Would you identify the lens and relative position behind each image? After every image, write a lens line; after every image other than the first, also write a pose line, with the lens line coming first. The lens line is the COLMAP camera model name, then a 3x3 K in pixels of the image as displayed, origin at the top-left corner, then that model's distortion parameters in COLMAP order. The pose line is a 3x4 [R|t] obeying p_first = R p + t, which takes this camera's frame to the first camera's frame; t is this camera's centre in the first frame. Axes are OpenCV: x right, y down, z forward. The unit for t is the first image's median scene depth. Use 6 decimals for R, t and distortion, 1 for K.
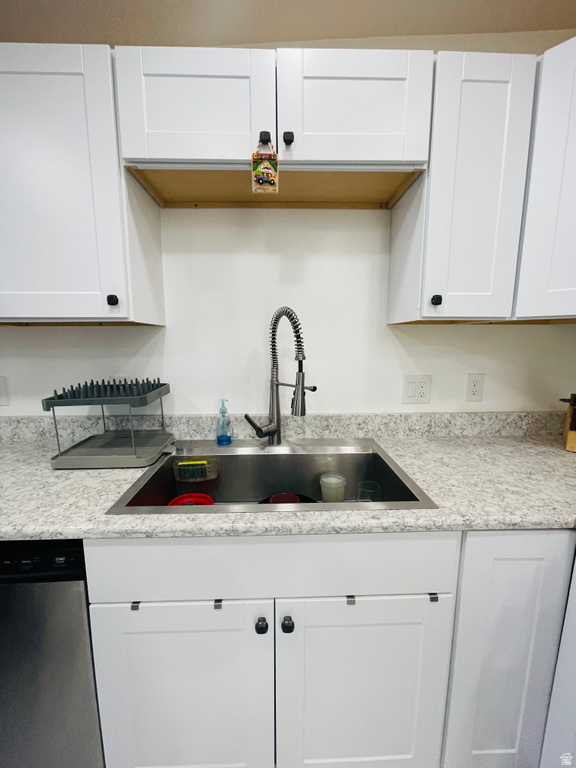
lens RADIAL K [[307.7, 0, 284.2], [0, 307.7, 383.9], [0, 0, 1]] dist [-0.003320, -0.000167]
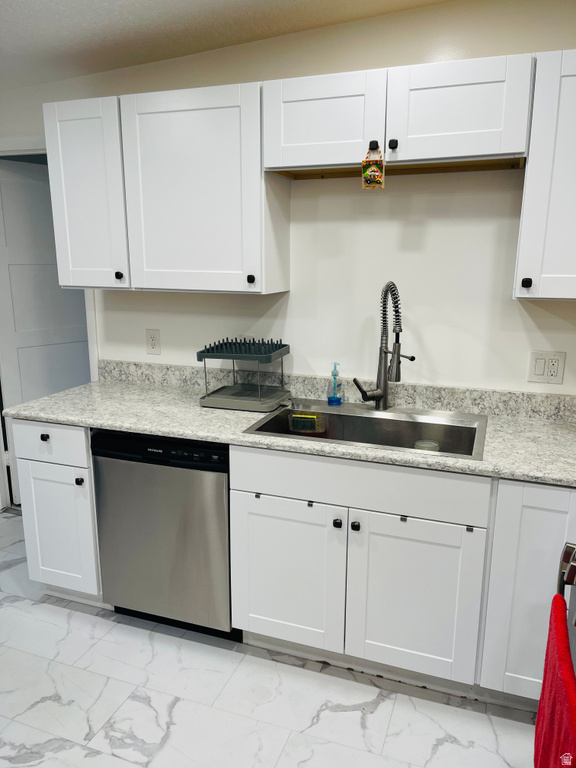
lens RADIAL K [[578.1, 0, 292.8], [0, 578.1, 388.4], [0, 0, 1]] dist [0.087252, -0.112772]
pose [[0.931385, 0.088222, -0.353184, 0.388239], [-0.058273, 0.993811, 0.094572, -0.043386], [0.359341, -0.067502, 0.930762, -0.948388]]
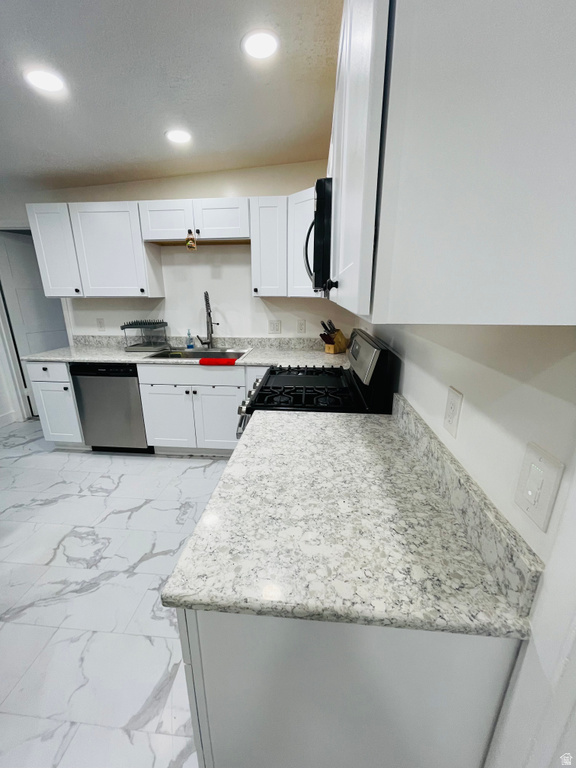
lens RADIAL K [[310.1, 0, 286.6], [0, 310.1, 385.7], [0, 0, 1]] dist [-0.002102, -0.000099]
pose [[0.992898, 0.036998, -0.113070, 0.873213], [-0.020169, 0.989004, 0.146508, 0.119714], [0.117247, -0.143187, 0.982726, -1.388071]]
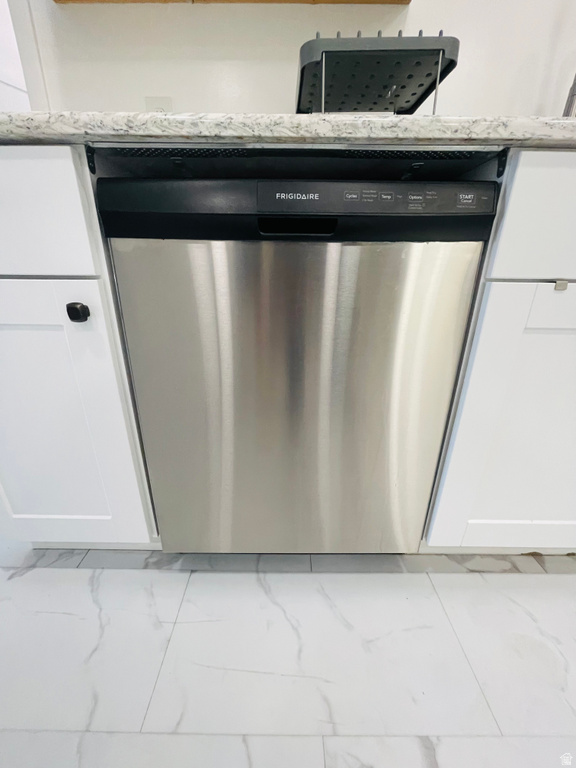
lens RADIAL K [[310.1, 0, 286.6], [0, 310.1, 385.7], [0, 0, 1]] dist [-0.002102, -0.000099]
pose [[0.999526, 0.020845, -0.022635, -0.659706], [-0.015349, 0.975291, 0.220391, 0.498137], [0.026670, -0.219939, 0.975149, 0.186208]]
